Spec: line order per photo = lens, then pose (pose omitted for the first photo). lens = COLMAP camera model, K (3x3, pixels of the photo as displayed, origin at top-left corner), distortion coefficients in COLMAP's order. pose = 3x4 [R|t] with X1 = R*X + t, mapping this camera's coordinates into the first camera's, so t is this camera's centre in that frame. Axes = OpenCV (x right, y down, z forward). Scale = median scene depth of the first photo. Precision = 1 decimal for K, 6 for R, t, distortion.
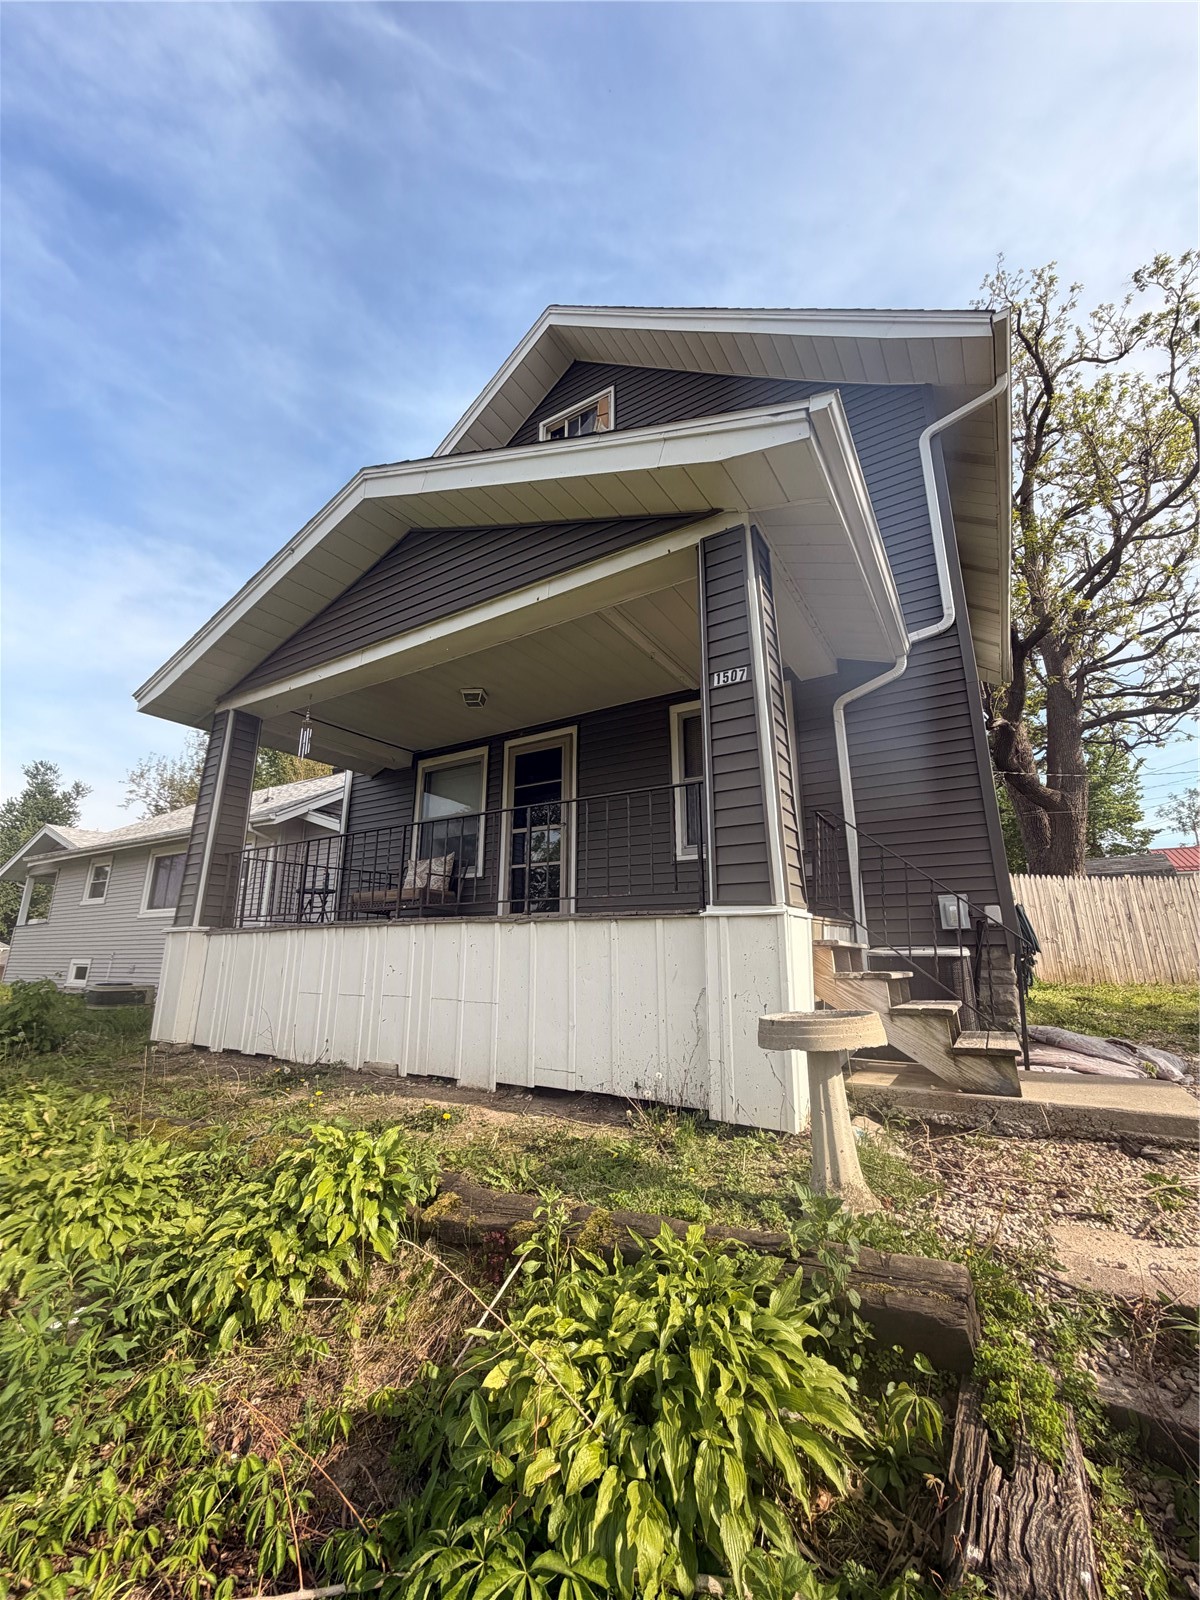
lens RADIAL K [[640.9, 0, 601.4], [0, 640.9, 793.2], [0, 0, 1]] dist [0.001569, 0.000101]
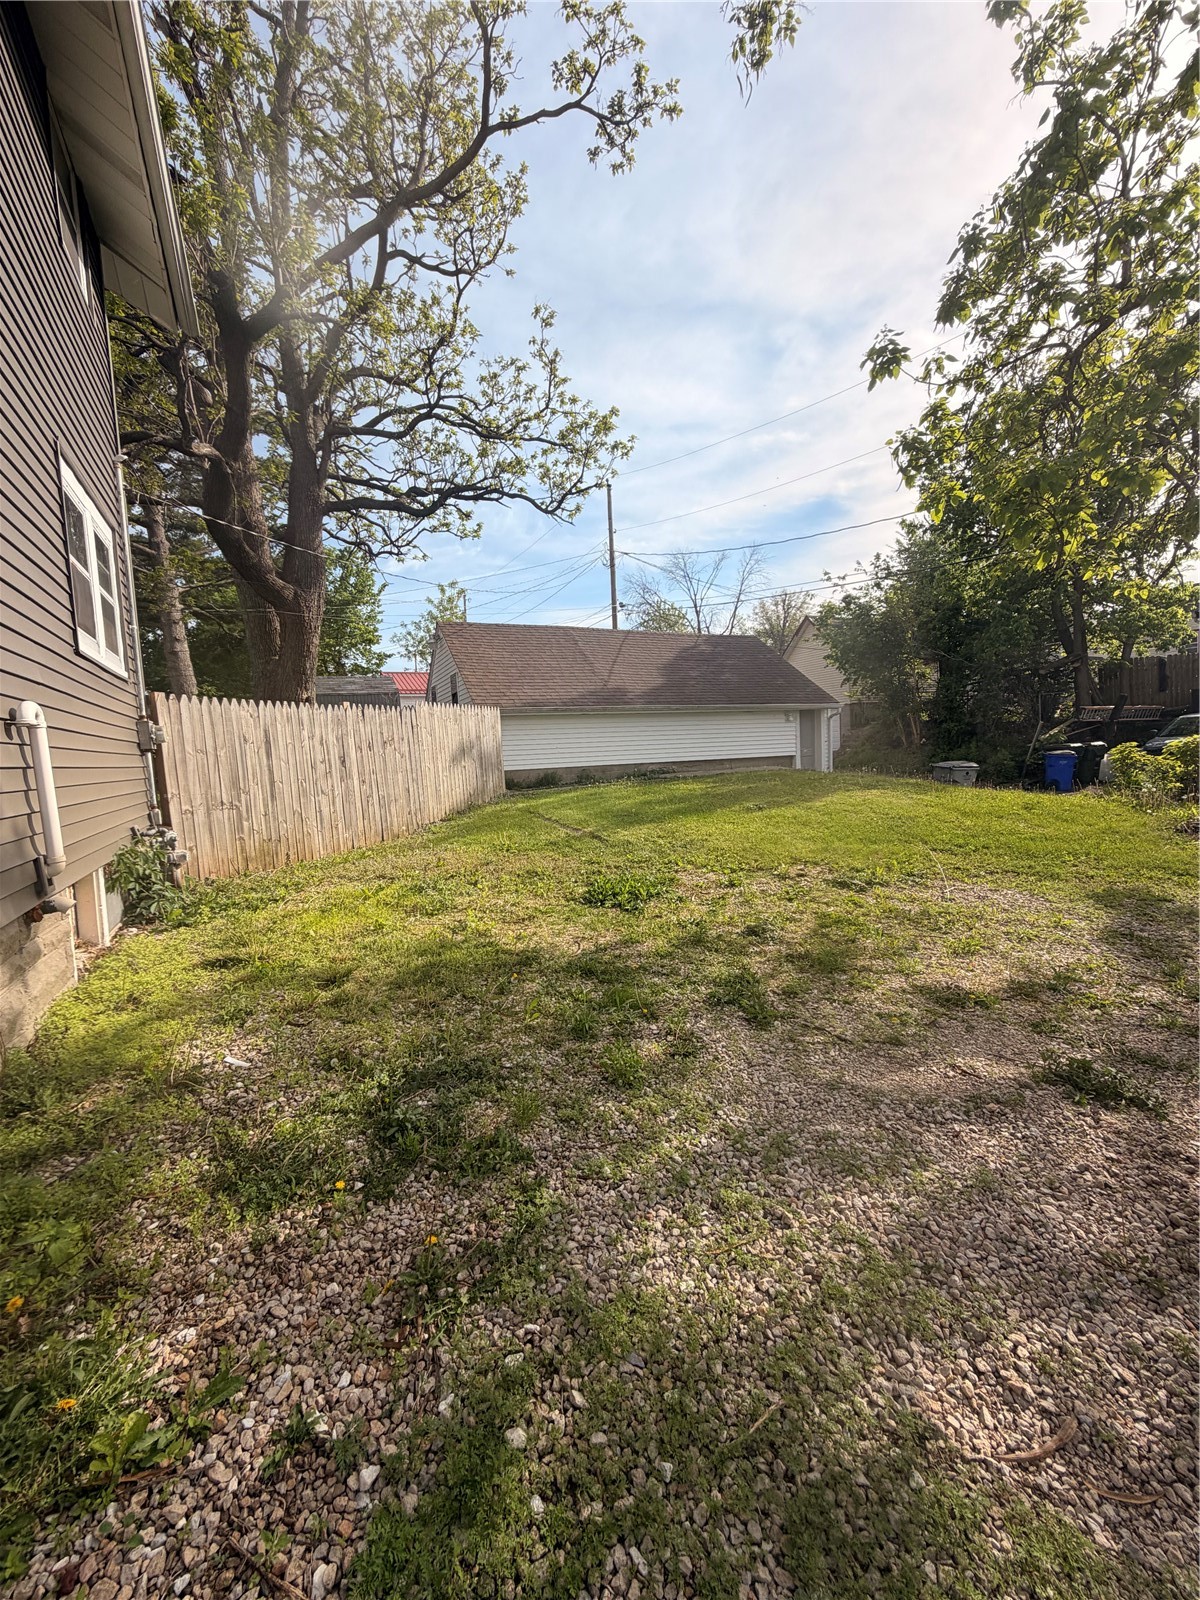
lens RADIAL K [[640.9, 0, 601.5], [0, 640.9, 801.0], [0, 0, 1]] dist [0.001569, 0.000101]
pose [[0.515366, -0.094701, 0.851721, 0.193819], [-0.166952, 0.963737, 0.208176, 0.019891], [-0.840550, -0.249484, 0.480867, 0.216957]]
